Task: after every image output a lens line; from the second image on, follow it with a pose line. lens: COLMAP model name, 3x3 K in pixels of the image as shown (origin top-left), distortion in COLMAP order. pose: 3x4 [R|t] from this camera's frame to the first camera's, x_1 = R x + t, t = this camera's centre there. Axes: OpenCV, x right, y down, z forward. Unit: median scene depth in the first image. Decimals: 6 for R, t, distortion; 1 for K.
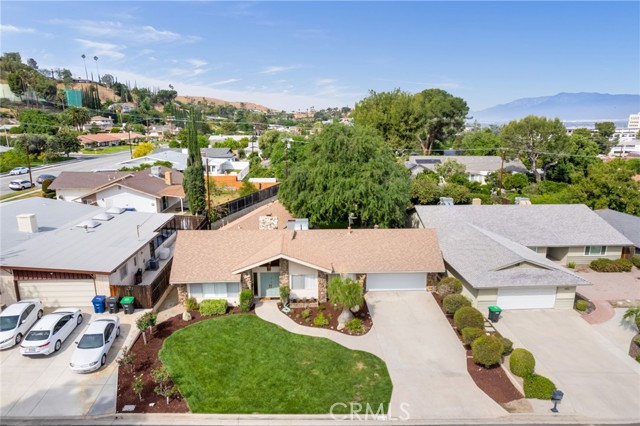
lens RADIAL K [[409.2, 0, 316.9], [0, 409.2, 212.2], [0, 0, 1]] dist [-0.082082, 0.074625]
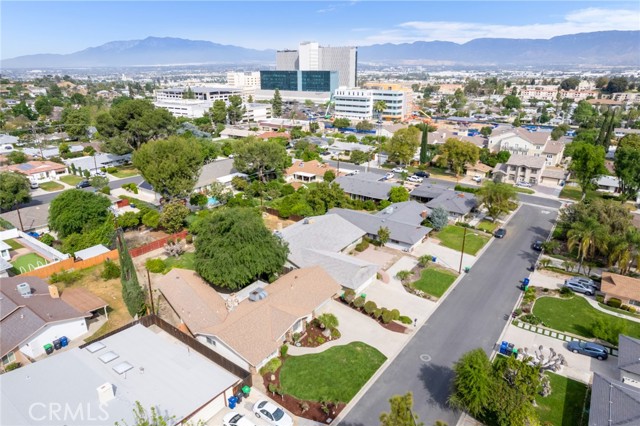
lens RADIAL K [[406.3, 0, 317.3], [0, 406.3, 213.5], [0, 0, 1]] dist [-0.077518, 0.072706]
pose [[0.623644, -0.268560, 0.734128, -1.358518], [0.169803, 0.963249, 0.208129, -0.773847], [-0.763043, -0.005142, 0.646327, -0.233003]]
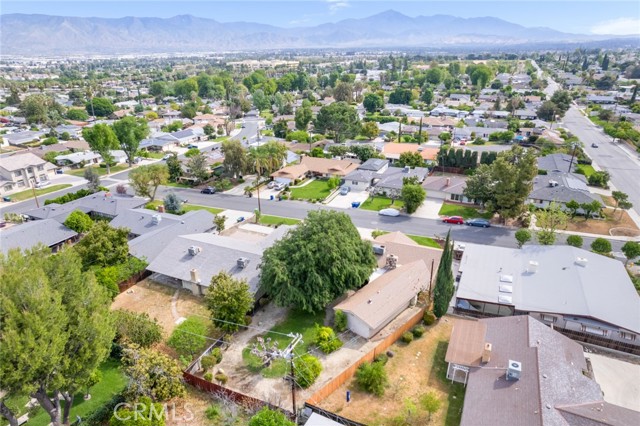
lens RADIAL K [[406.3, 0, 317.3], [0, 406.3, 213.5], [0, 0, 1]] dist [-0.077518, 0.072706]
pose [[-0.887146, -0.166862, 0.430267, -0.782421], [0.105908, 0.833848, 0.541739, -1.564729], [-0.449173, 0.526170, -0.722072, 3.330269]]
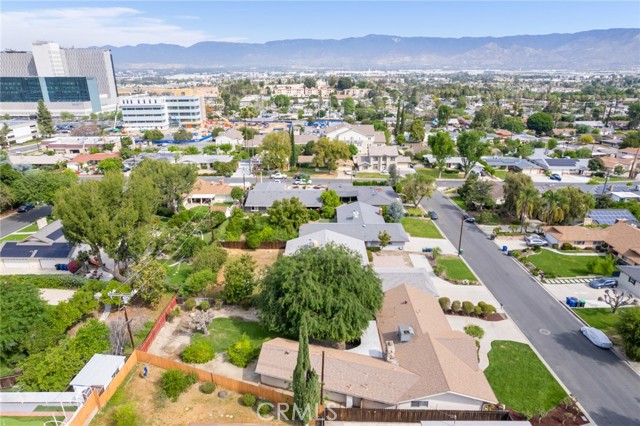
lens RADIAL K [[409.2, 0, 316.9], [0, 409.2, 212.2], [0, 0, 1]] dist [-0.082082, 0.074625]
pose [[0.062302, -0.332783, 0.940943, -1.704519], [0.218491, 0.924454, 0.312484, -1.164866], [-0.973848, 0.186119, 0.130305, 1.474359]]
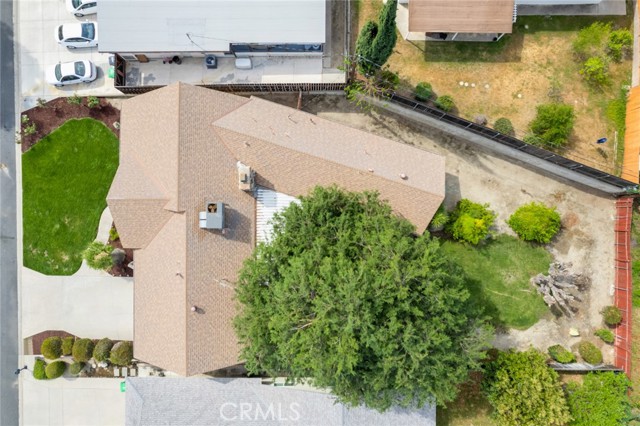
lens RADIAL K [[409.2, 0, 316.9], [0, 409.2, 212.2], [0, 0, 1]] dist [-0.082082, 0.074625]
pose [[-0.051992, 0.998430, -0.020848, -0.074713], [-0.211310, 0.009404, 0.977374, -1.151670], [0.976035, 0.055221, 0.210489, 1.465703]]
